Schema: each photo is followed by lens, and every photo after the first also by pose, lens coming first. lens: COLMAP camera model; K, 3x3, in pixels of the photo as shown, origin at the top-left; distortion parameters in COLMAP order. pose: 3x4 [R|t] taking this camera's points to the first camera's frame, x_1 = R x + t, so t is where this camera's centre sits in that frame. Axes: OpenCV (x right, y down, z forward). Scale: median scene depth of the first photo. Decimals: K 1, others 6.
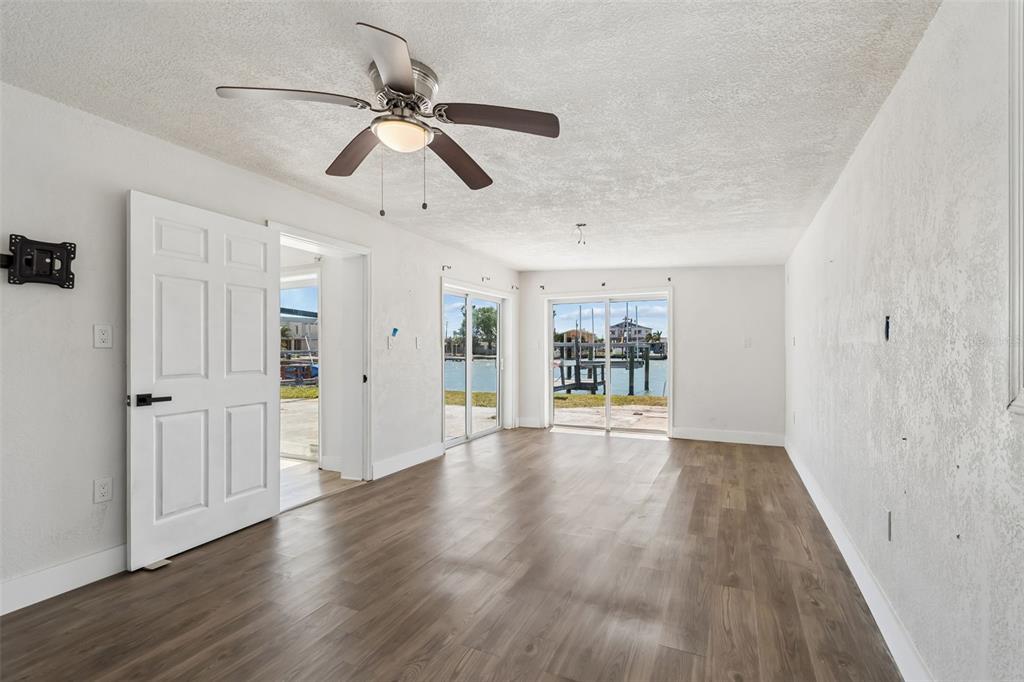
lens RADIAL K [[471.6, 0, 510.9], [0, 471.6, 347.6], [0, 0, 1]] dist [-0.000105, 0.000122]
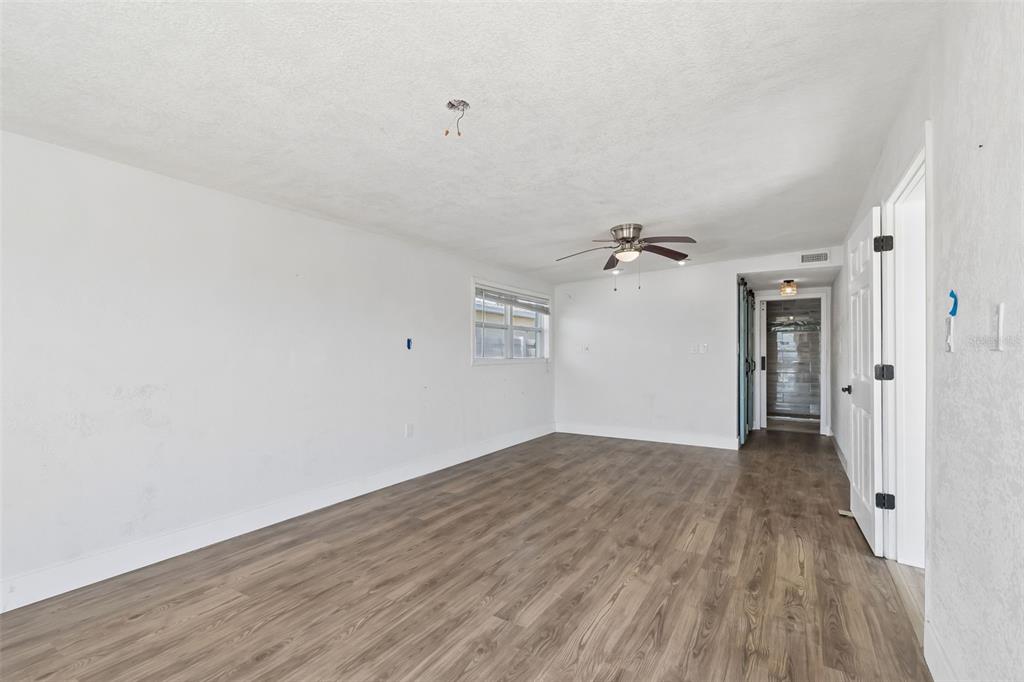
lens RADIAL K [[471.6, 0, 511.8], [0, 471.6, 345.9], [0, 0, 1]] dist [-0.000105, 0.000122]
pose [[-0.995699, 0.001818, 0.092631, 0.062977], [0.000108, 0.999830, -0.018461, 0.006471], [-0.092649, -0.018372, -0.995529, 2.112596]]
